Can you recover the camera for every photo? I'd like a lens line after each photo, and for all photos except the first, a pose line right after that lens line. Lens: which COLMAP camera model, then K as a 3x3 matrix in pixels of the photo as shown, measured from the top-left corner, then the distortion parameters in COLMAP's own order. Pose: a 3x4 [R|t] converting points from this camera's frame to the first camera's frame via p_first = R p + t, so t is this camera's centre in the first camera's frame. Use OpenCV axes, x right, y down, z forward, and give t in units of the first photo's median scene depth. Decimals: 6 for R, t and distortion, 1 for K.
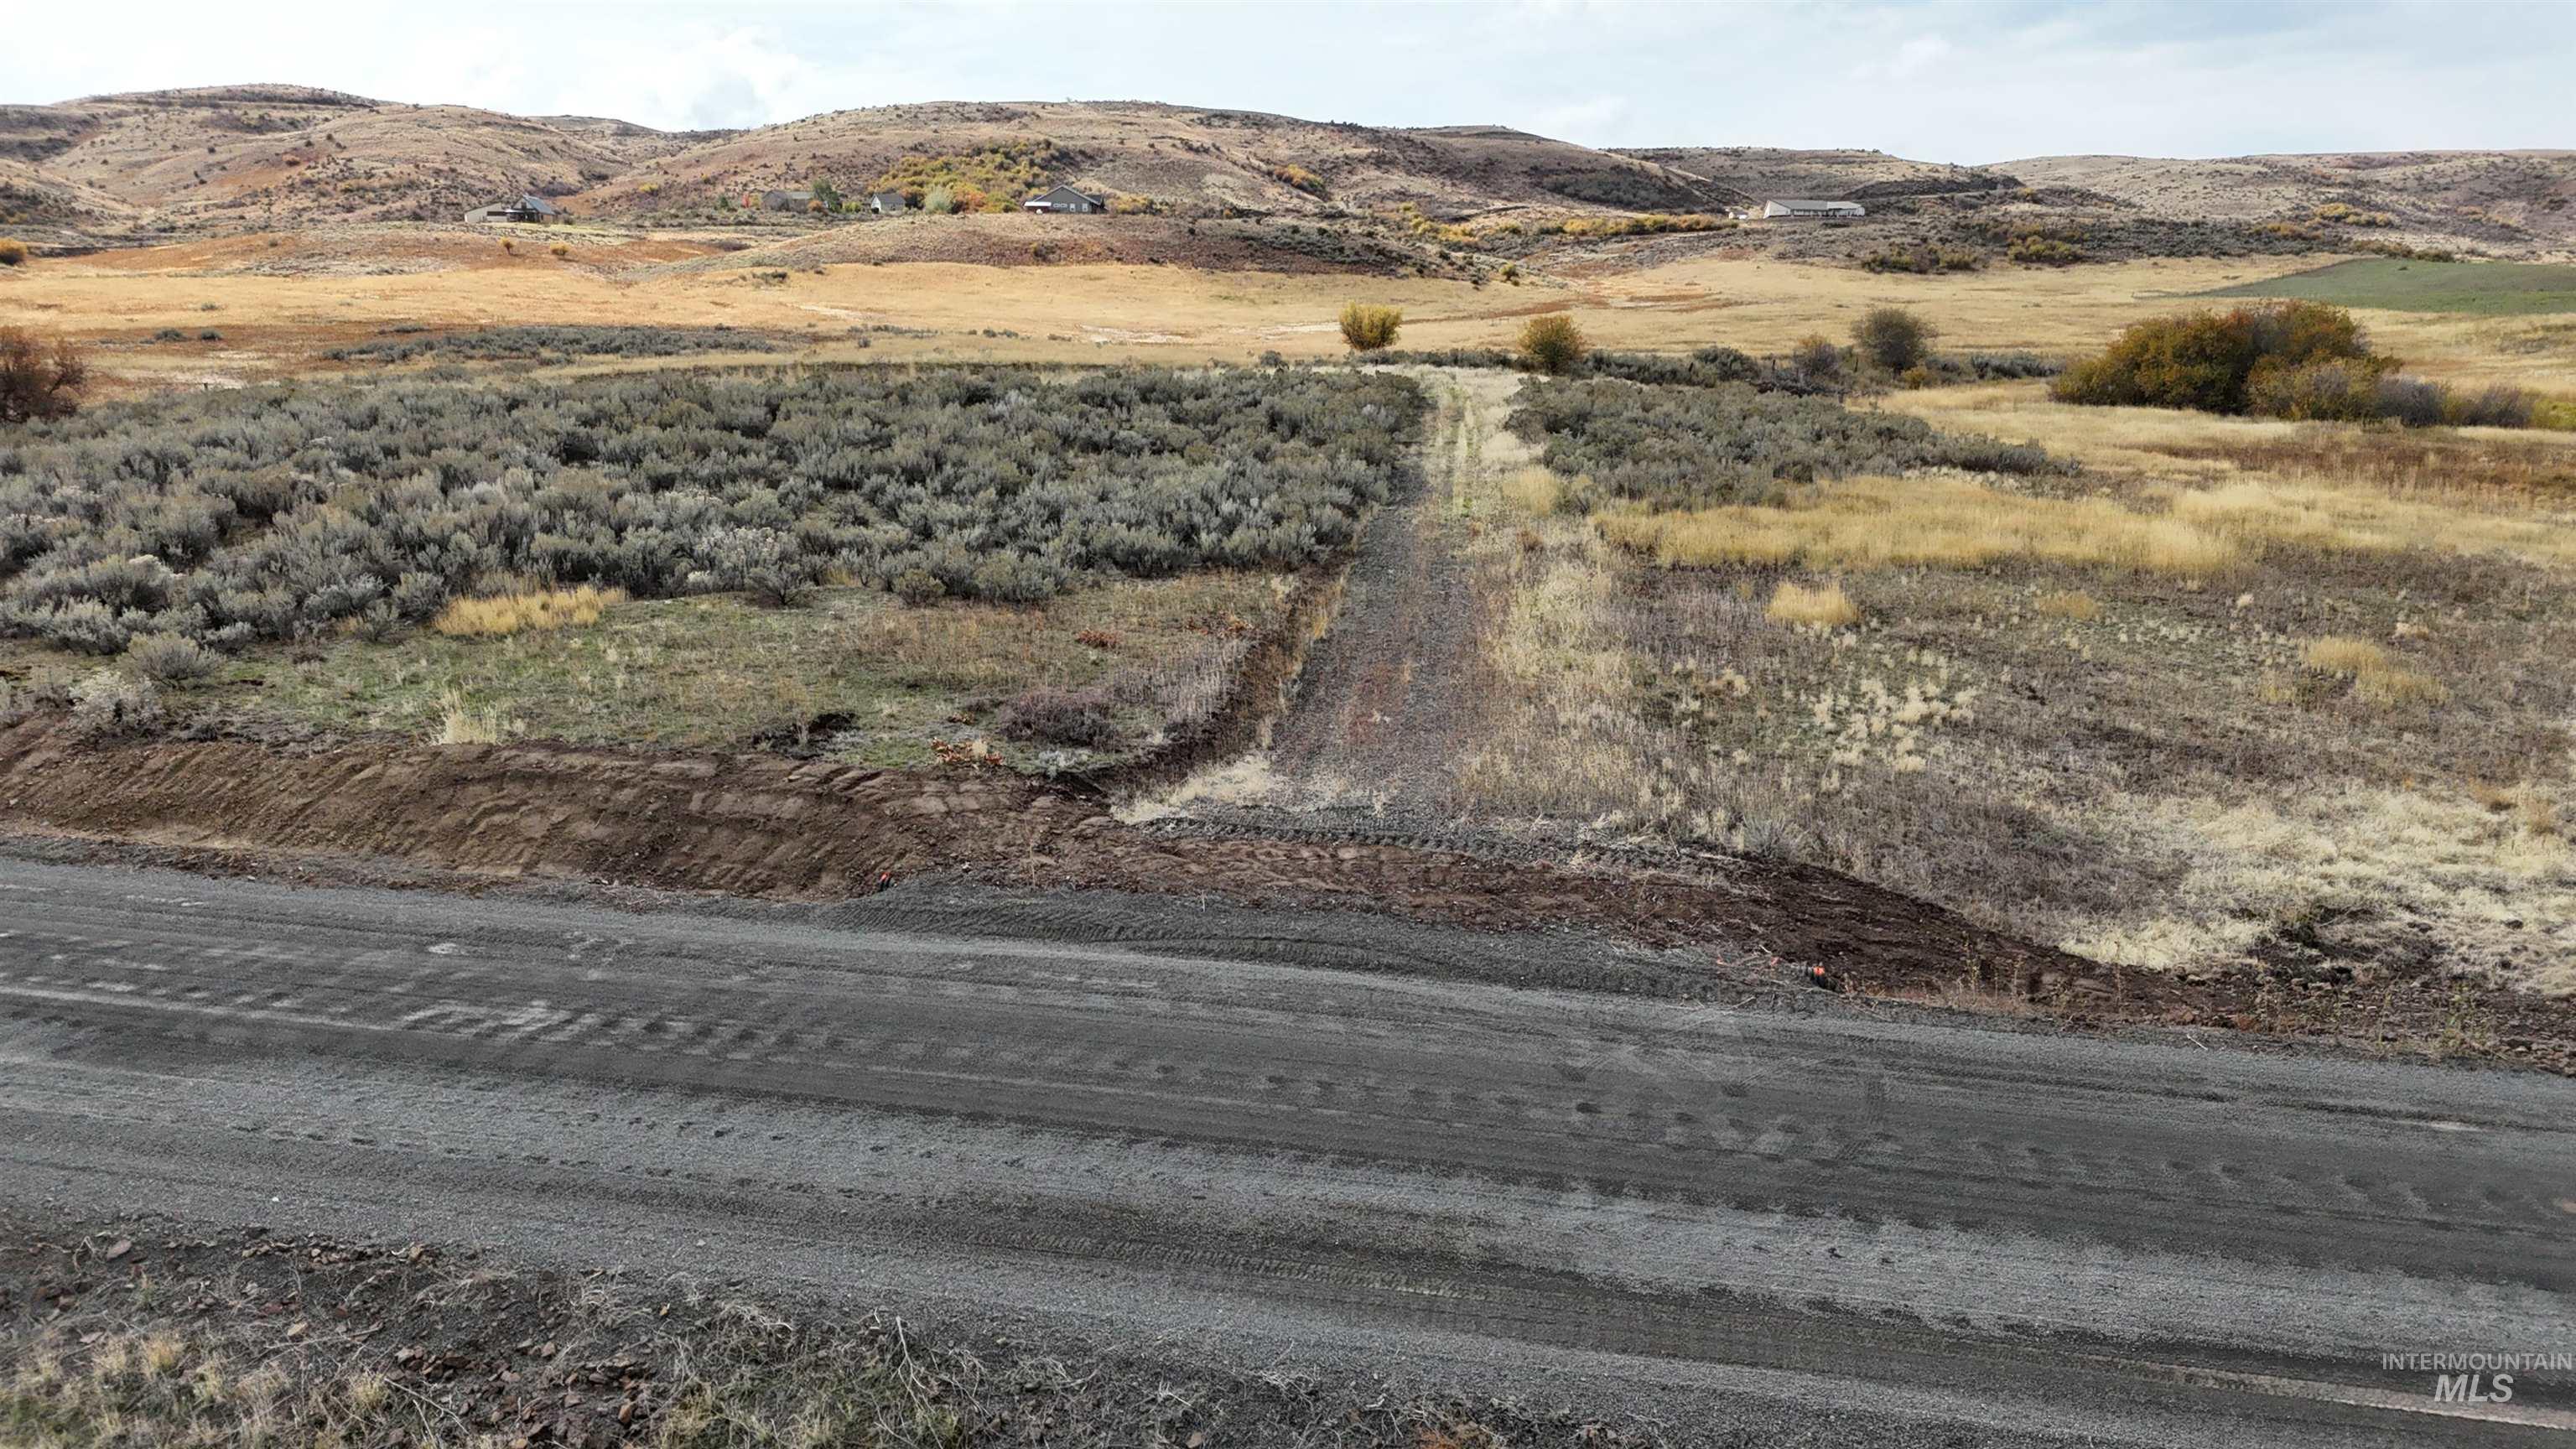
lens RADIAL K [[1887.6, 0, 1288.0], [0, 1887.6, 724.5], [0, 0, 1]] dist [0.076632, -0.067017]
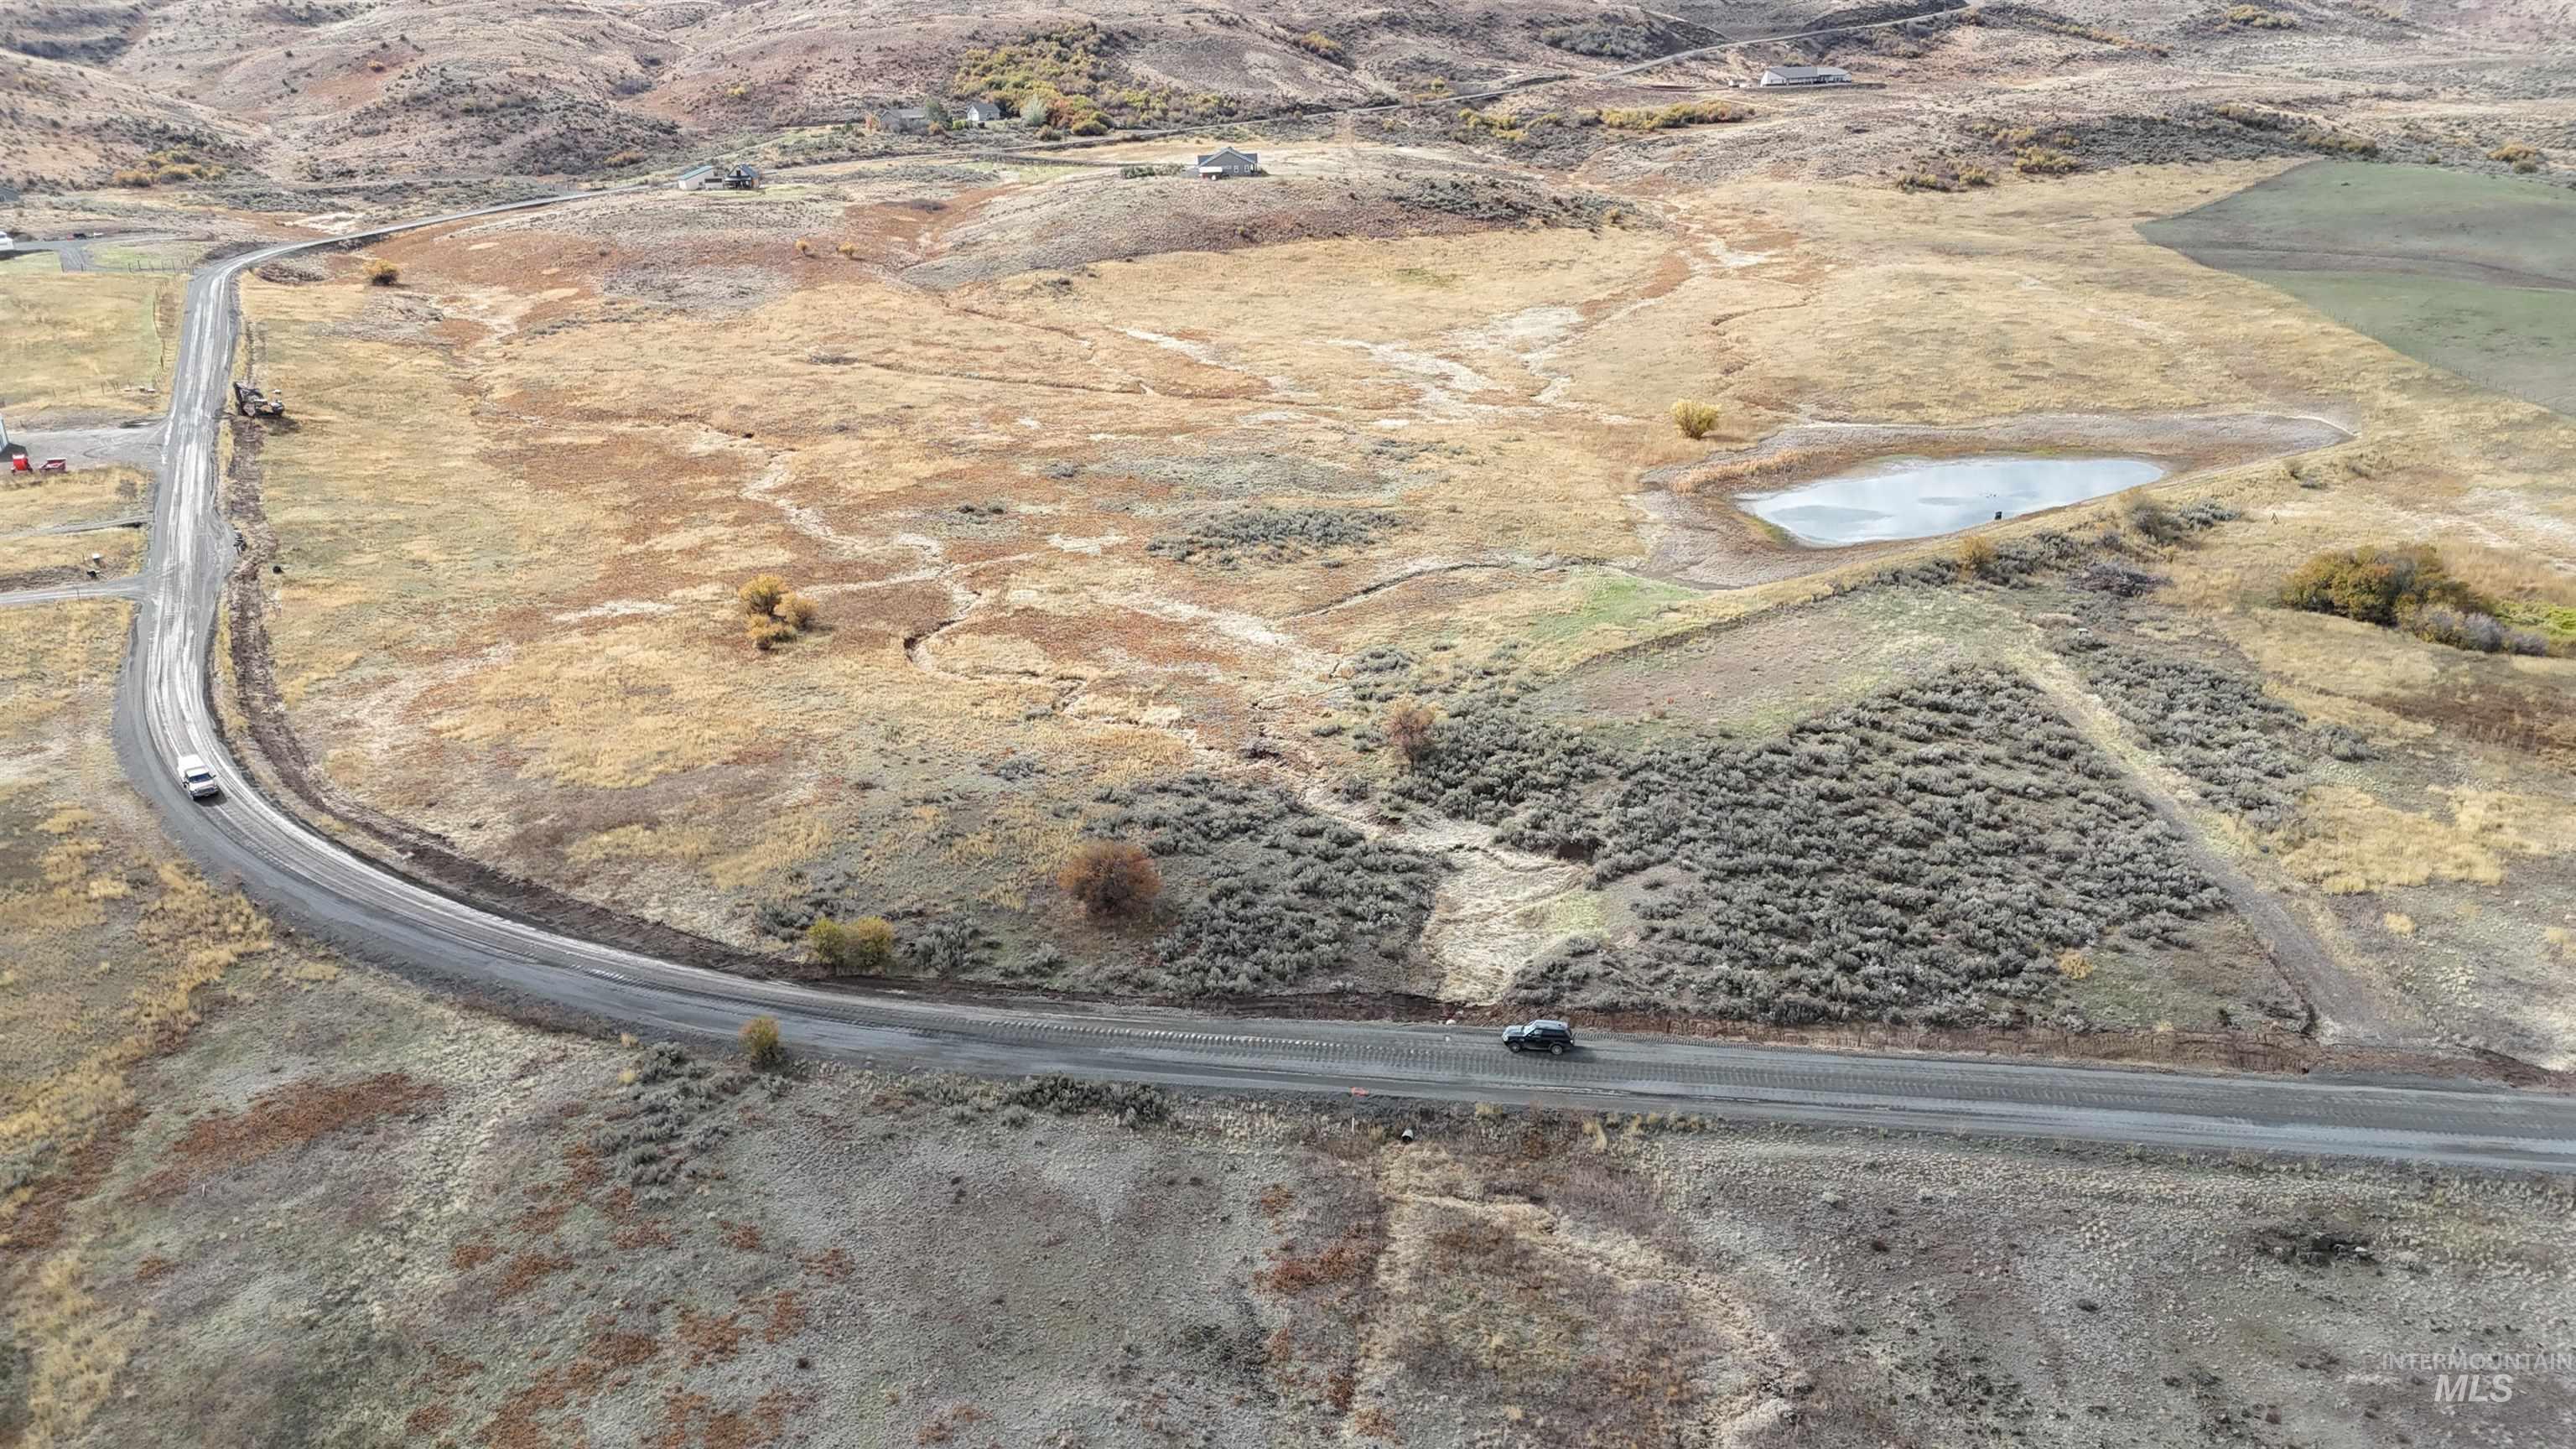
lens RADIAL K [[1885.1, 0, 1288.0], [0, 1885.1, 724.5], [0, 0, 1]] dist [0.078465, -0.072196]
pose [[0.997218, -0.050111, 0.055186, -0.185648], [0.042761, 0.990962, 0.127143, -0.093204], [-0.061058, -0.124429, 0.990348, -0.218668]]
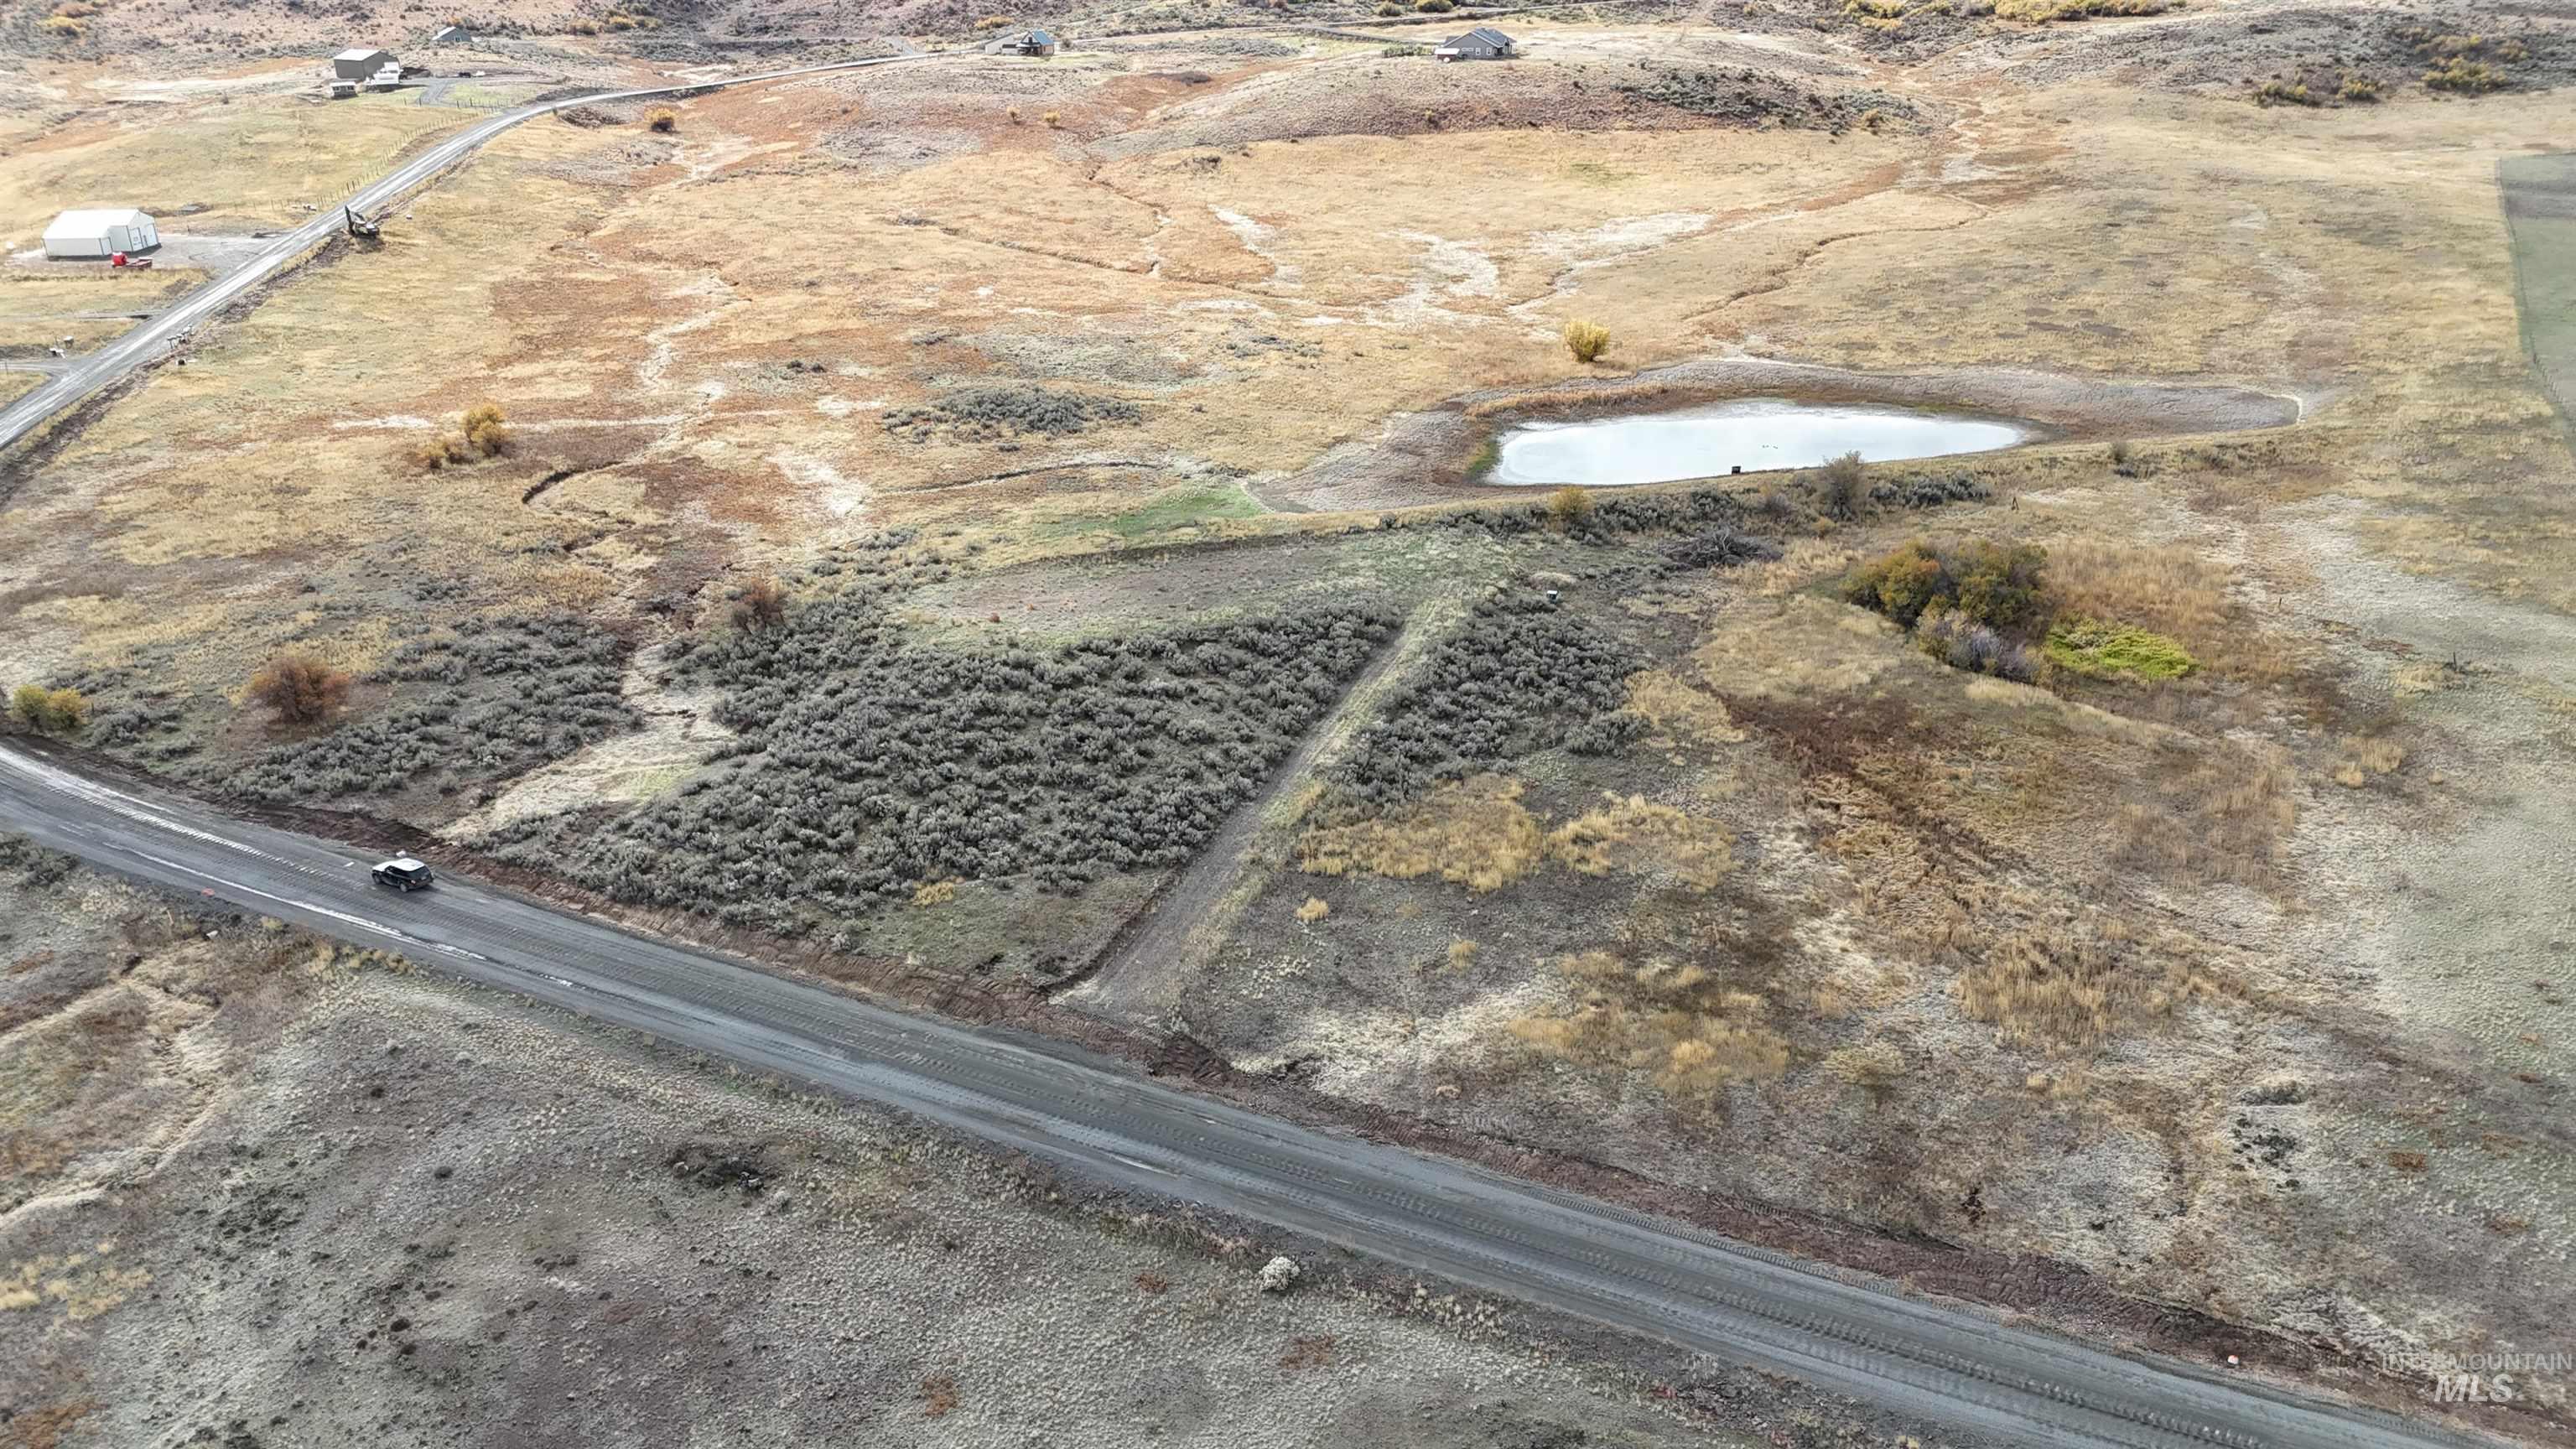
lens RADIAL K [[1887.6, 0, 1288.0], [0, 1887.6, 724.5], [0, 0, 1]] dist [0.076632, -0.067017]
pose [[0.966210, 0.088715, -0.242007, 0.098999], [-0.043546, 0.981589, 0.185976, -0.097075], [0.254051, -0.169153, 0.952284, -0.199342]]
